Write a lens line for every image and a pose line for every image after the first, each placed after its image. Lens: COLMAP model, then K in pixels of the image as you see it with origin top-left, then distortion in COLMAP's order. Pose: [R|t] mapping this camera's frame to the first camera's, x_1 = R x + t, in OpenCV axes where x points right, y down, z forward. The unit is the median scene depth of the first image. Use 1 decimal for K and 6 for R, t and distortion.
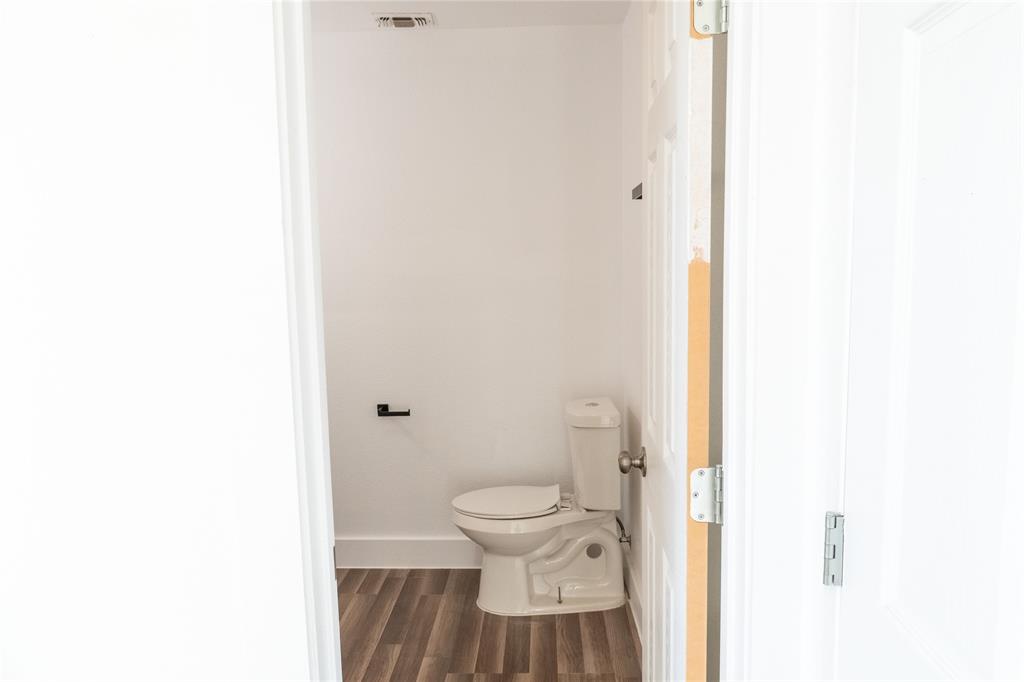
lens RADIAL K [[678.9, 0, 511.6], [0, 678.9, 338.9], [0, 0, 1]] dist [-0.014272, -0.007150]
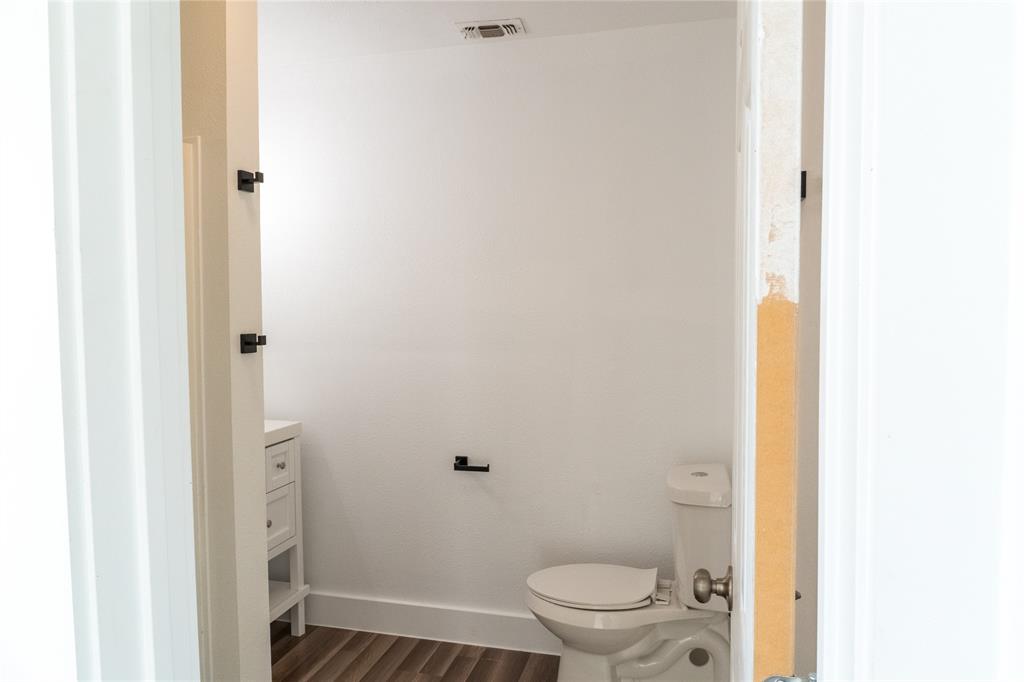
lens RADIAL K [[678.9, 0, 511.9], [0, 678.9, 342.1], [0, 0, 1]] dist [-0.014272, -0.007150]
pose [[0.977170, 0.023613, -0.211143, 0.066505], [-0.033990, 0.998379, -0.045656, -0.017330], [0.209722, 0.051790, 0.976388, 0.152068]]
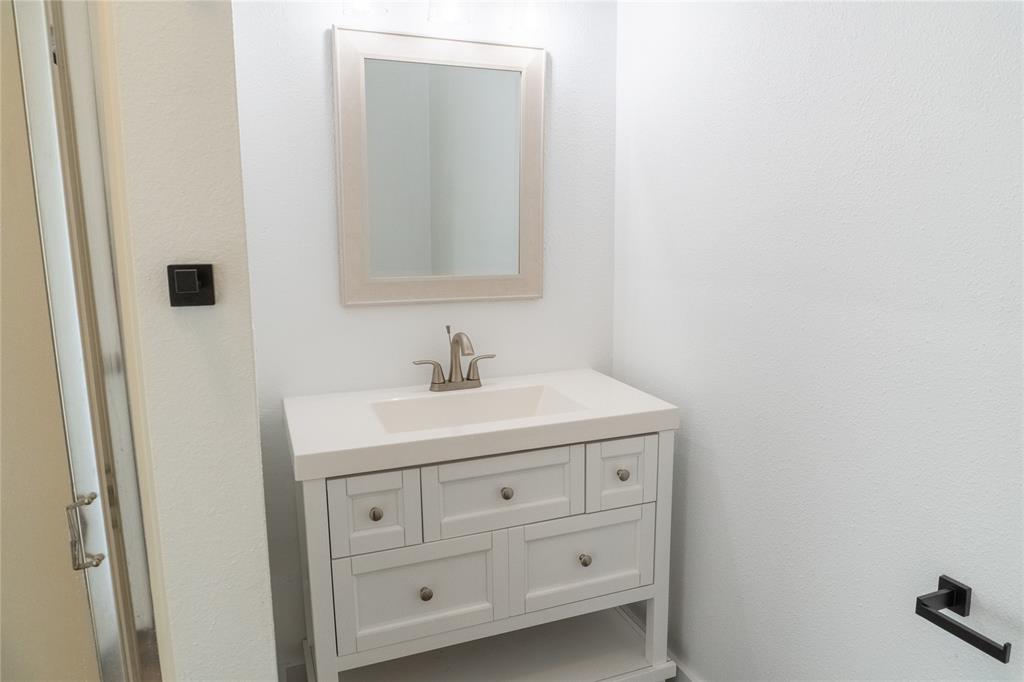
lens RADIAL K [[678.9, 0, 474.3], [0, 678.9, 366.5], [0, 0, 1]] dist [-0.014272, -0.007150]
pose [[0.346163, 0.190558, -0.918618, 0.022748], [-0.071059, 0.981668, 0.176859, -0.063115], [0.935480, 0.004054, 0.353358, 0.724703]]
